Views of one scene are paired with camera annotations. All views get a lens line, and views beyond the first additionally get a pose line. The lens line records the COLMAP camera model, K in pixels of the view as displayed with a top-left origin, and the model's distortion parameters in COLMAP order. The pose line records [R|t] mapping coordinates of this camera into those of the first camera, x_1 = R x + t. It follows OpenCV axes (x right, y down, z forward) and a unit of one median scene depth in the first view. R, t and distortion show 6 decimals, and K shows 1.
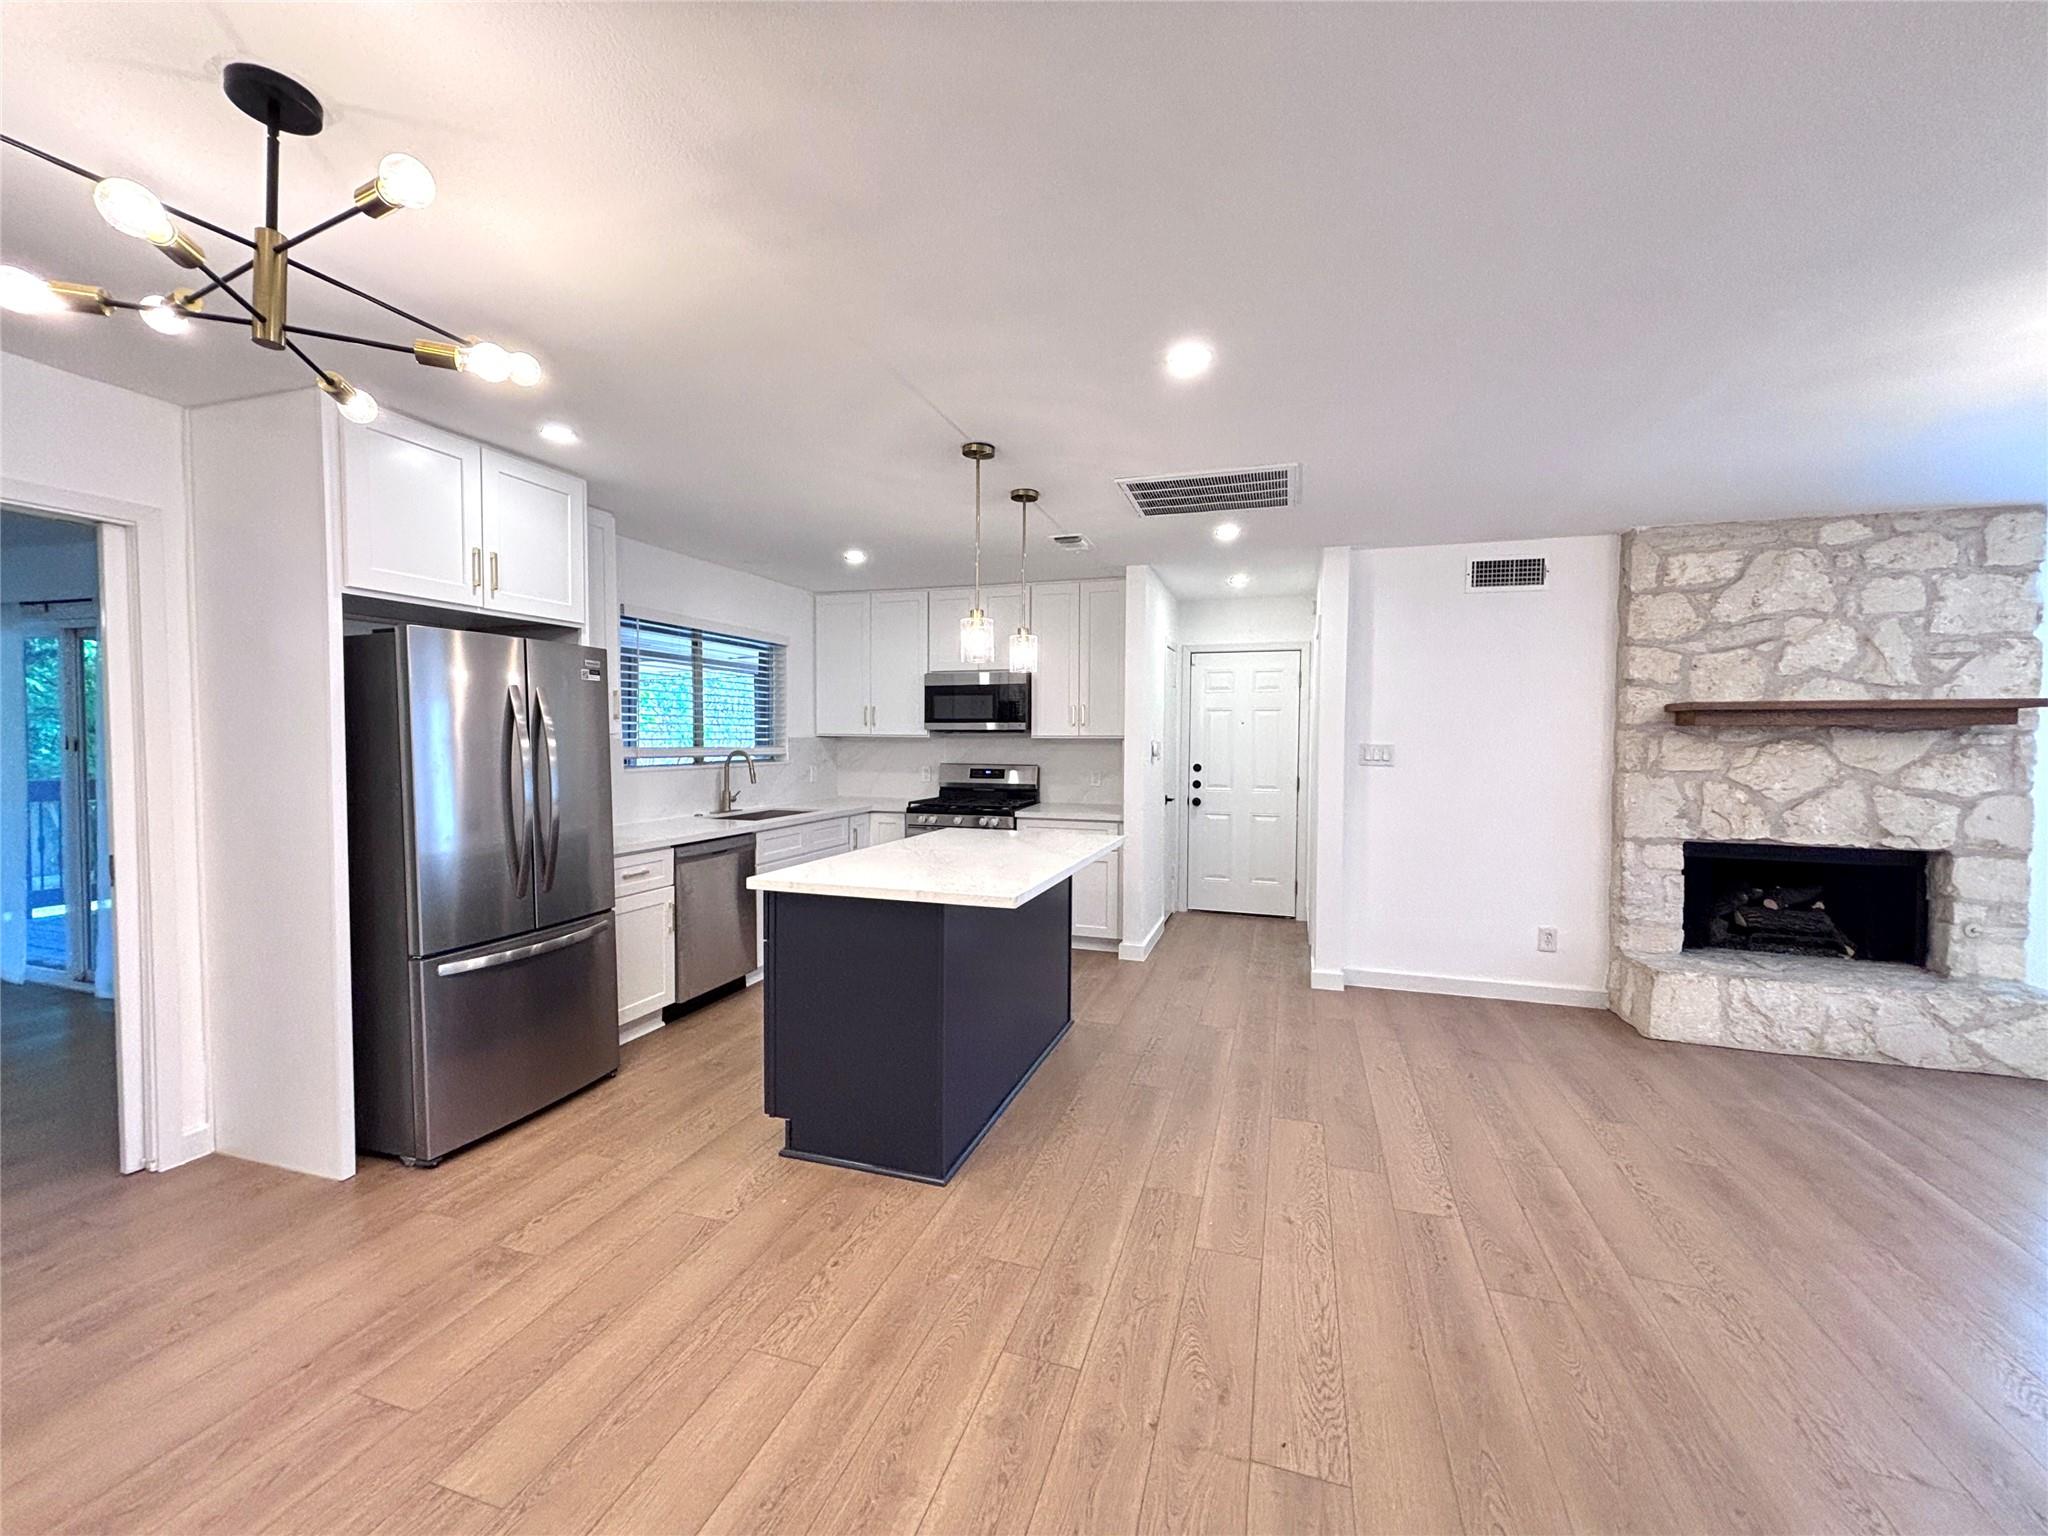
lens RADIAL K [[827.7, 0, 1024.4], [0, 827.7, 768.1], [0, 0, 1]] dist [0.003919, -0.001307]
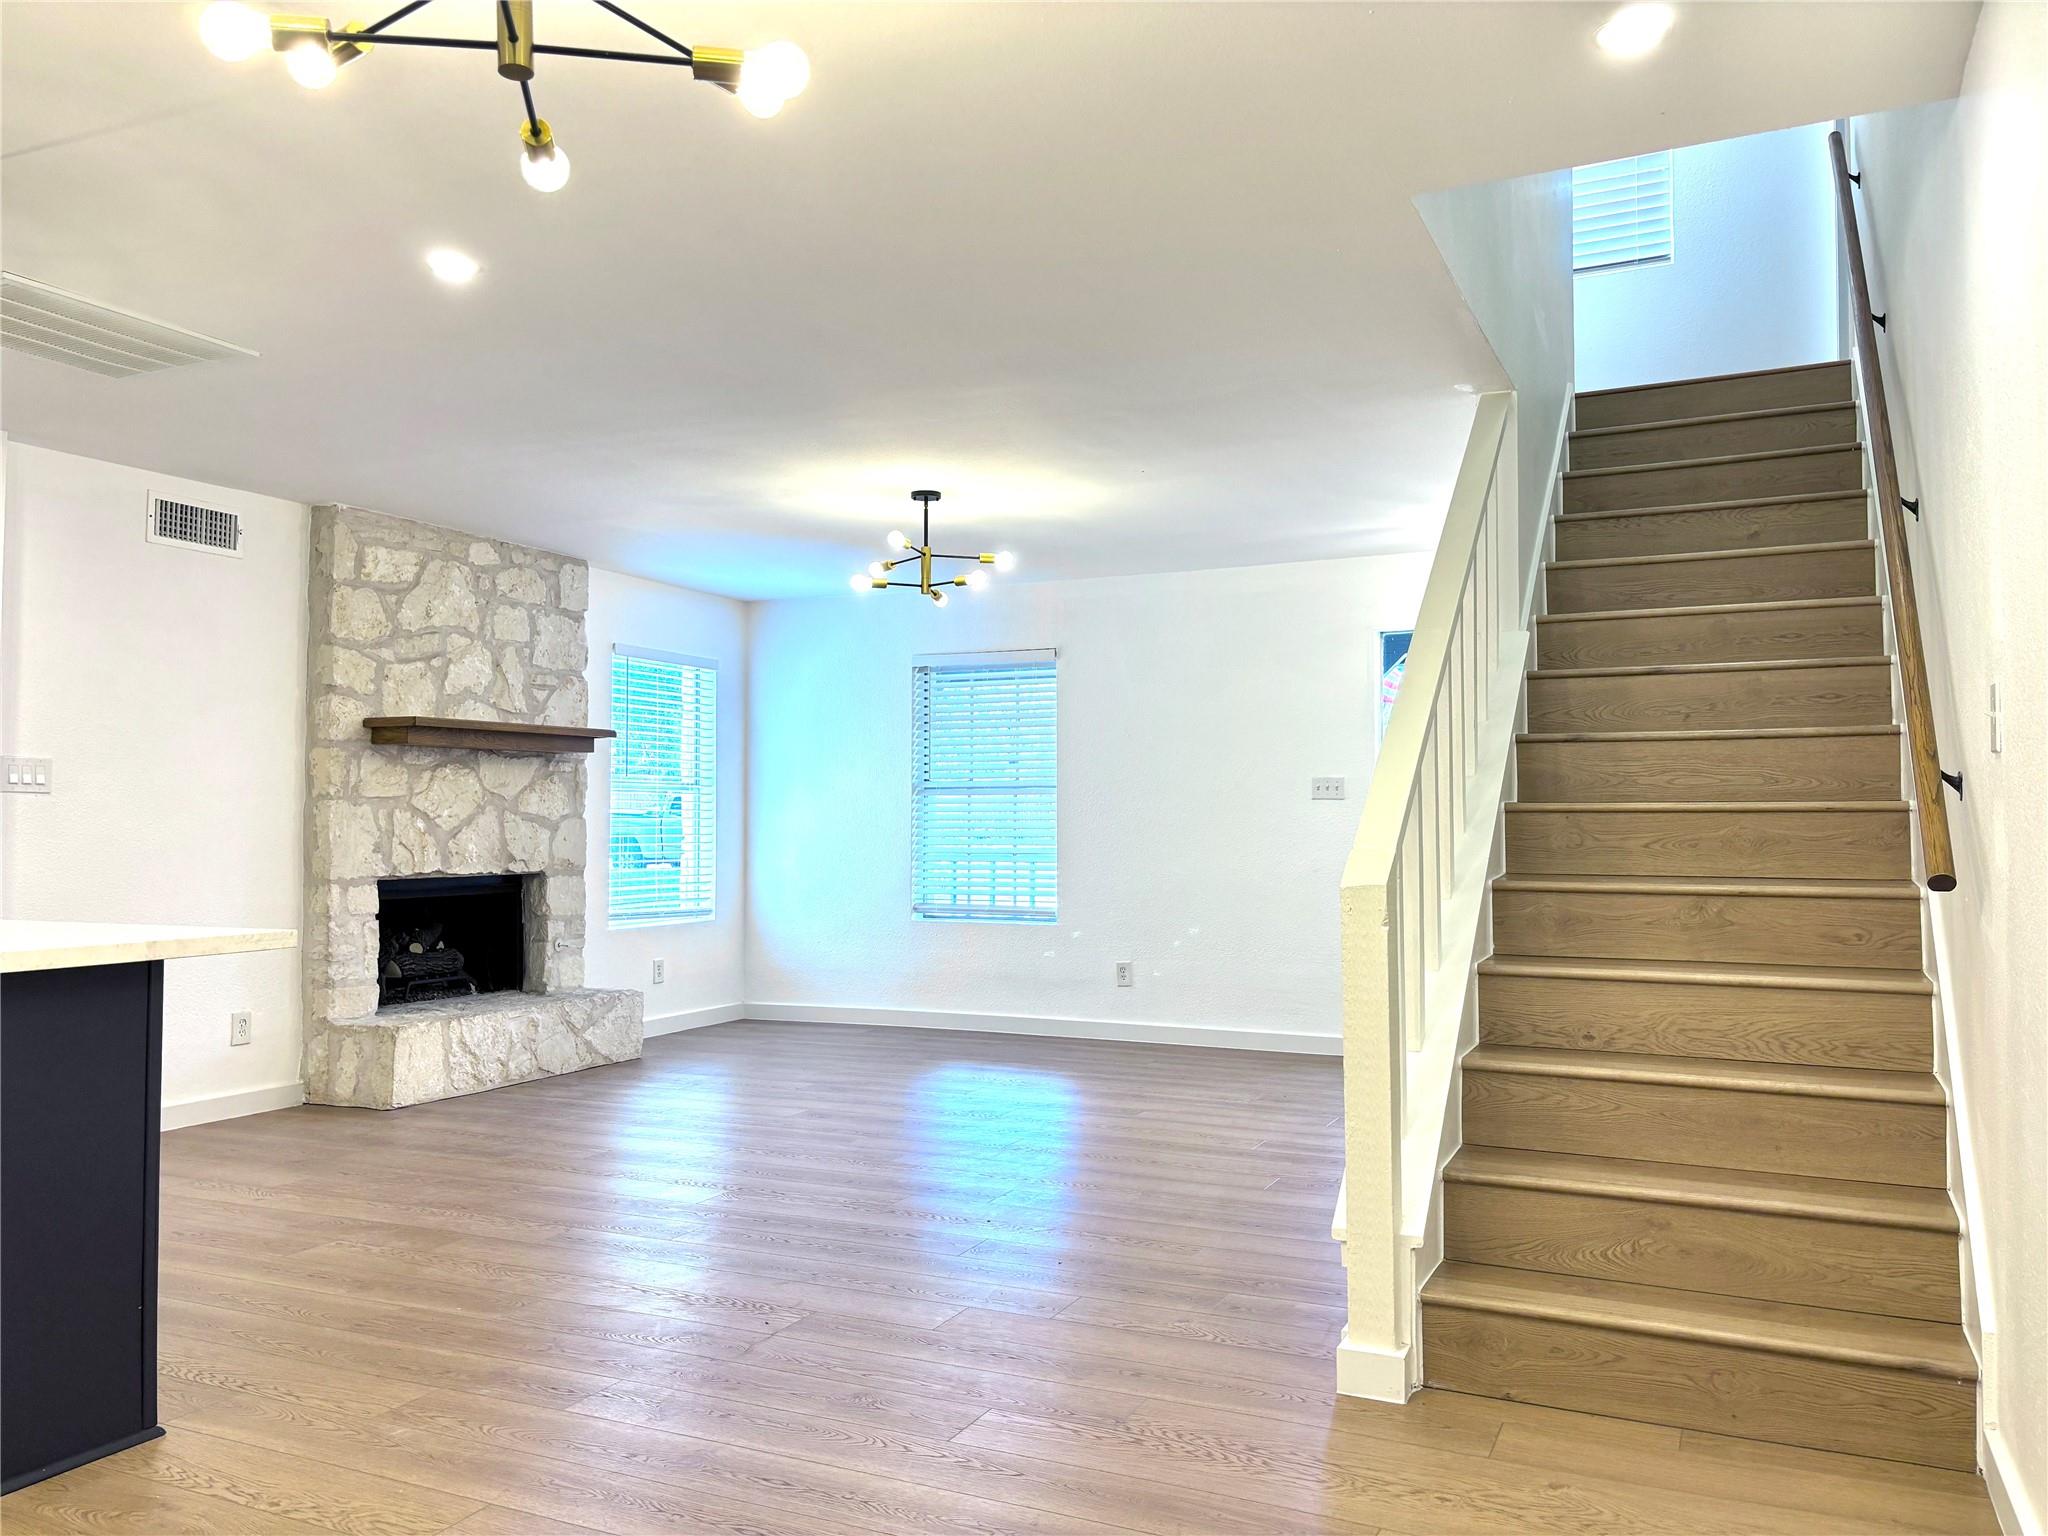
lens RADIAL K [[1573.5, 0, 1023.2], [0, 1573.5, 769.2], [0, 0, 1]] dist [0.043070, -0.032460]
pose [[0.119501, 0.026347, 0.992484, -0.775352], [0.042729, 0.998585, -0.031654, 0.056898], [-0.991914, 0.046190, 0.118206, 0.148745]]
